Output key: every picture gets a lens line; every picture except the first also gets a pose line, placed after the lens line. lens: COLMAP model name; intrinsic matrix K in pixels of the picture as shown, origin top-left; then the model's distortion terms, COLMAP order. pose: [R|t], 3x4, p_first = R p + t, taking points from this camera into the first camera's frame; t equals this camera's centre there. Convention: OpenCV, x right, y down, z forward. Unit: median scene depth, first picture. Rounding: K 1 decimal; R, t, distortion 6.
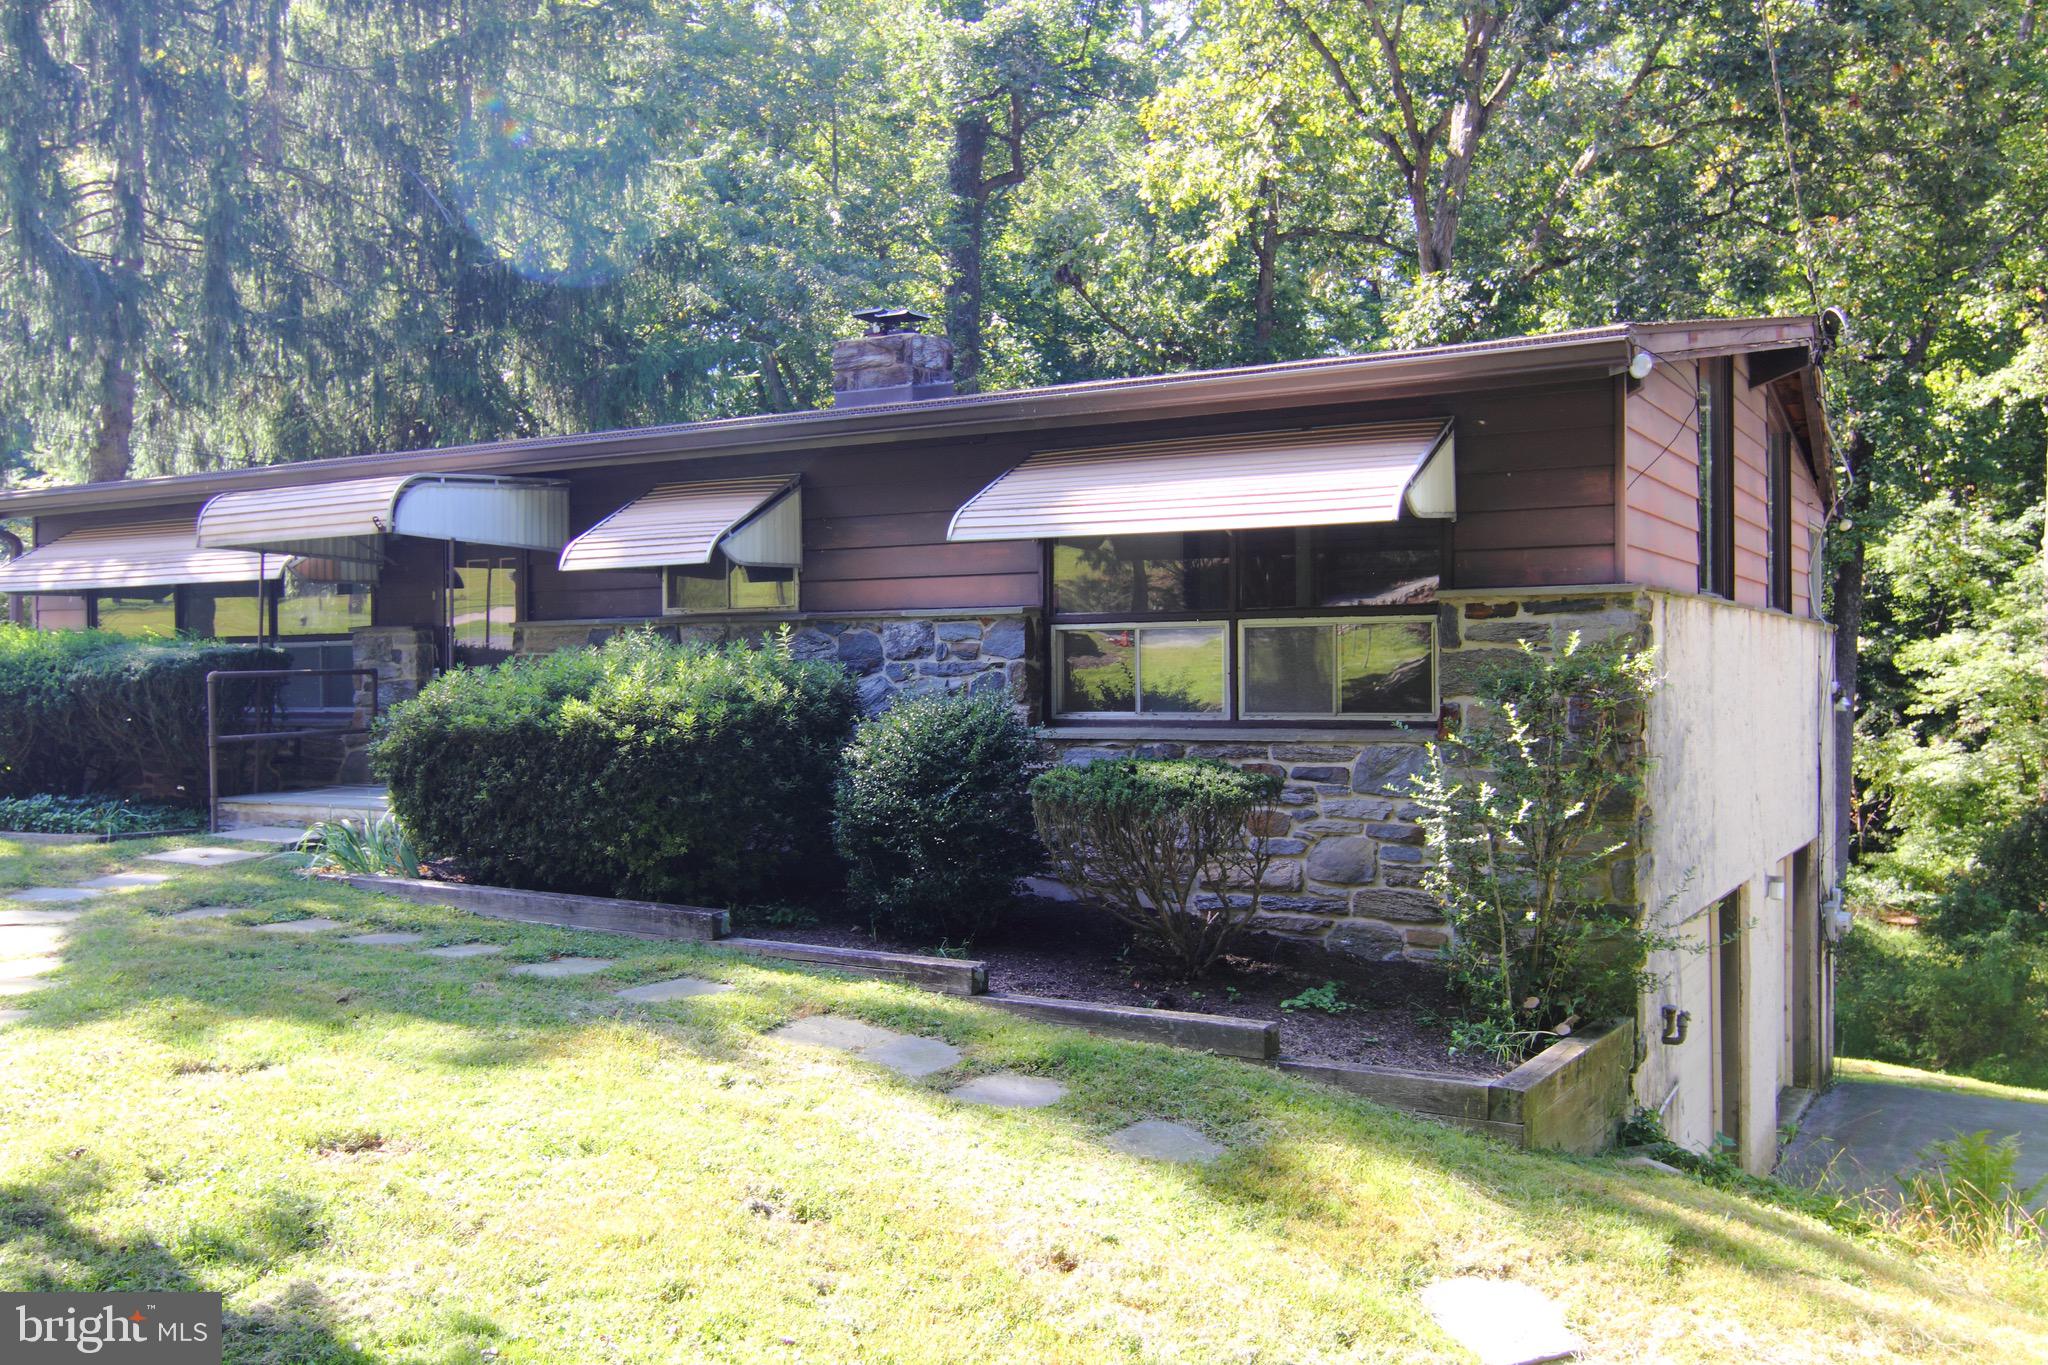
lens RADIAL K [[1721.5, 0, 1024.1], [0, 1721.5, 681.9], [0, 0, 1]] dist [-0.002070, -0.002506]
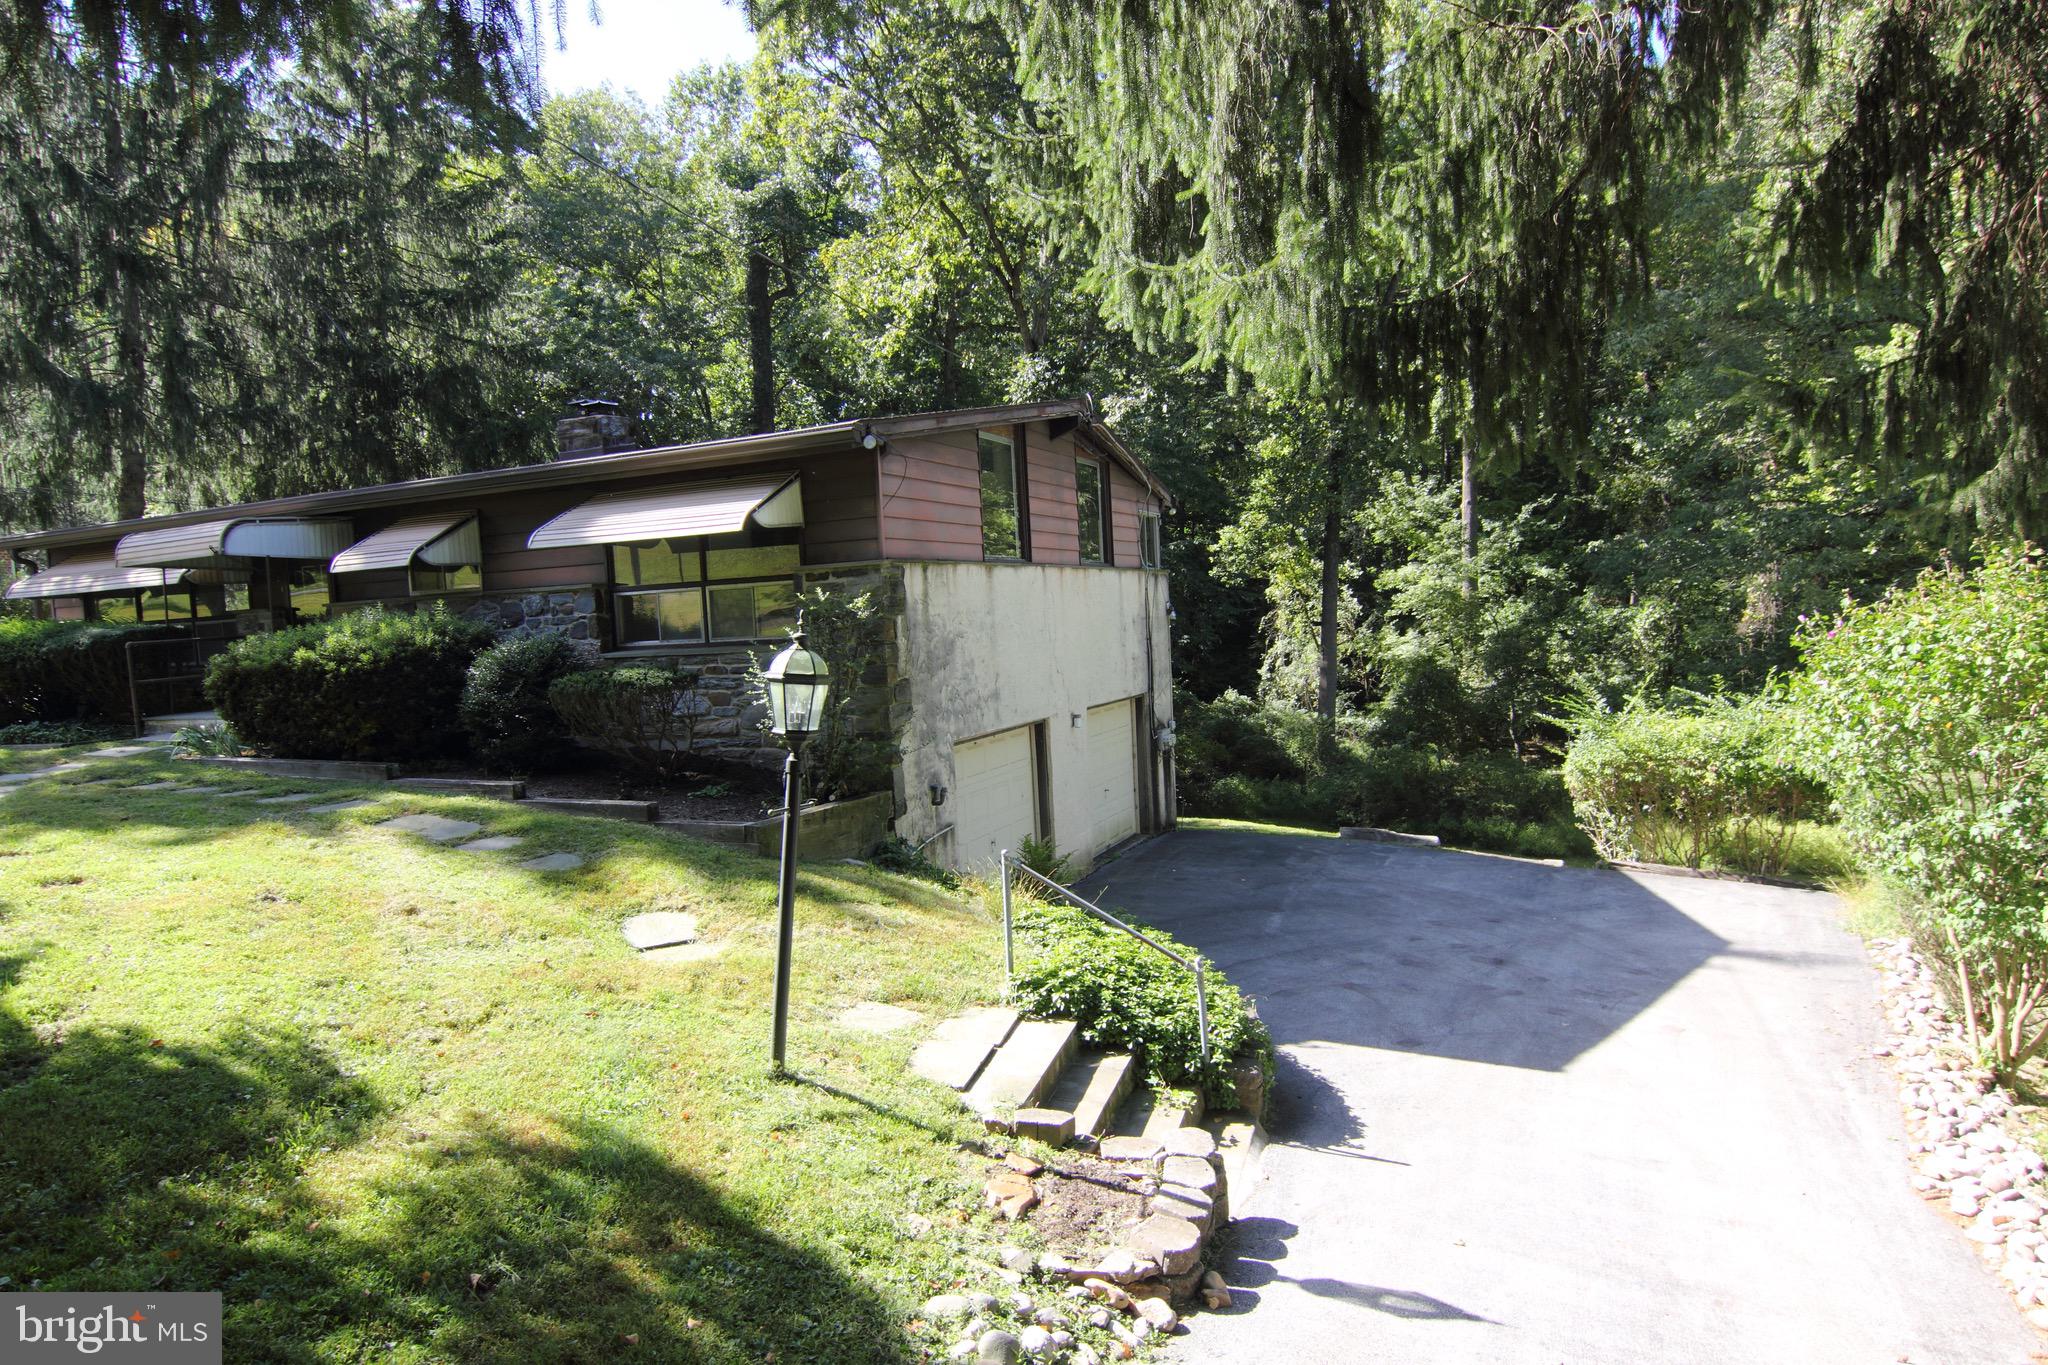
lens RADIAL K [[1144.7, 0, 1023.4], [0, 1144.7, 685.1], [0, 0, 1]] dist [-0.006213, -0.011864]
pose [[0.993242, -0.051097, 0.104209, 0.266039], [0.044767, 0.997059, 0.062197, 0.005913], [-0.107081, -0.057111, 0.992609, -0.179349]]
